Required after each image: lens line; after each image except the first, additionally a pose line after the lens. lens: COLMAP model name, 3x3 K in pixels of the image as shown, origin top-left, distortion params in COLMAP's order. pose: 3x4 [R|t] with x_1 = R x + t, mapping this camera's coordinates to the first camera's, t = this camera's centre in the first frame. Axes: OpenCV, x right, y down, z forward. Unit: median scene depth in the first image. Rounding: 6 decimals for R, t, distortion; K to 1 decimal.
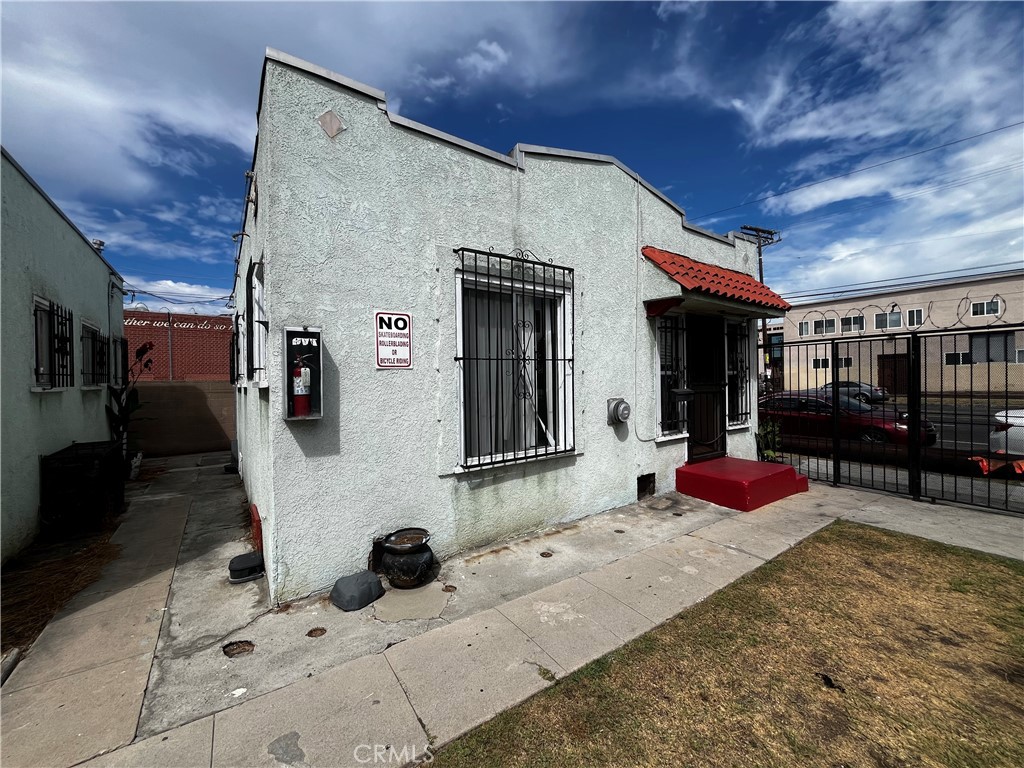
lens RADIAL K [[413.5, 0, 512.0], [0, 413.5, 384.0], [0, 0, 1]] dist [-0.001971, 0.000094]
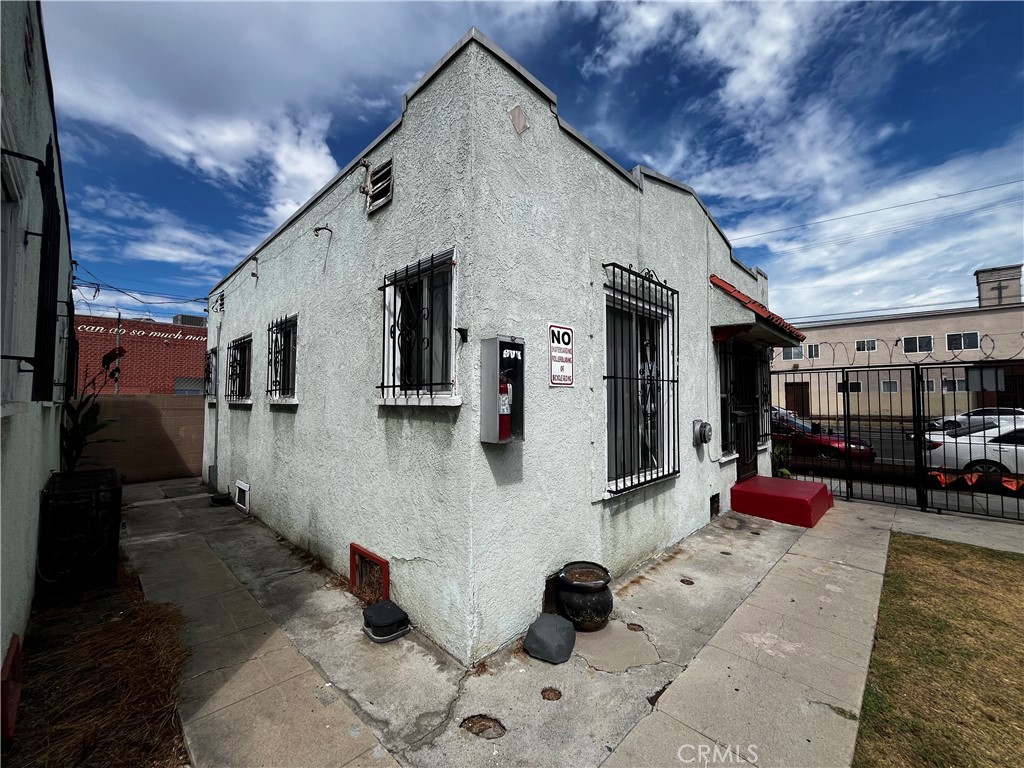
lens RADIAL K [[413.5, 0, 512.0], [0, 413.5, 384.0], [0, 0, 1]] dist [-0.001971, 0.000094]
pose [[0.983476, 0.022172, 0.179673, -0.485544], [-0.013284, 0.998635, -0.050520, 0.004766], [-0.180548, 0.047298, 0.982428, 0.099315]]
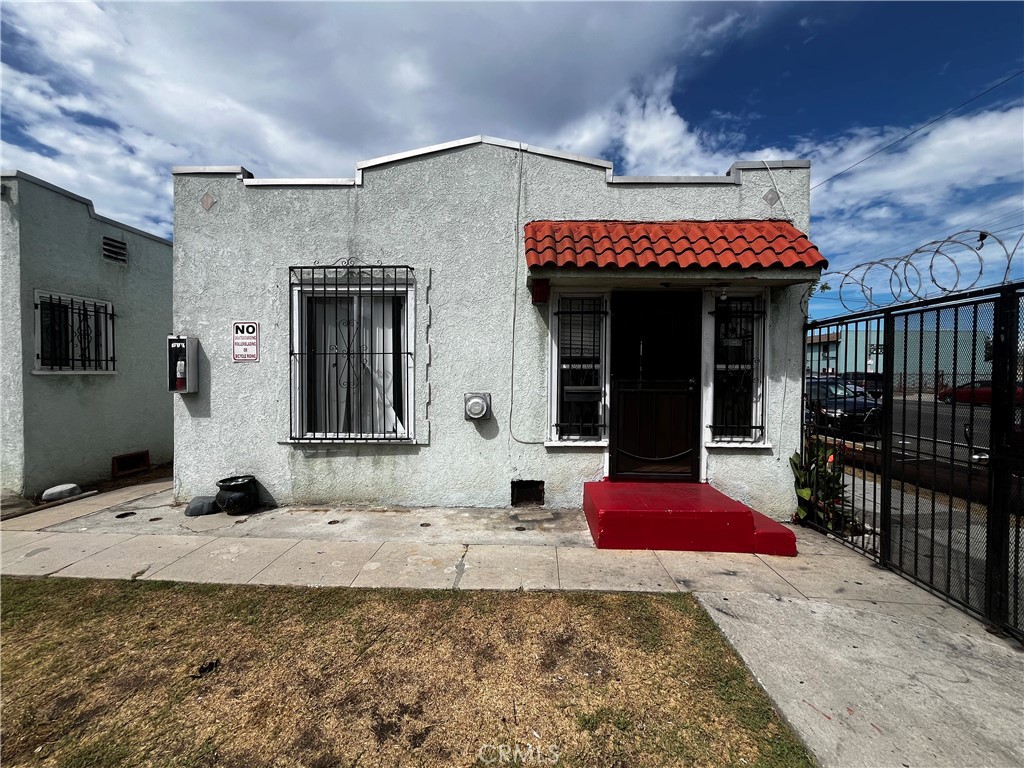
lens RADIAL K [[413.5, 0, 512.0], [0, 413.5, 384.0], [0, 0, 1]] dist [-0.001971, 0.000094]
pose [[0.794891, 0.034025, -0.605798, 1.126722], [-0.021843, 0.999384, 0.027469, -0.016833], [0.606359, -0.008602, 0.795144, 0.371302]]
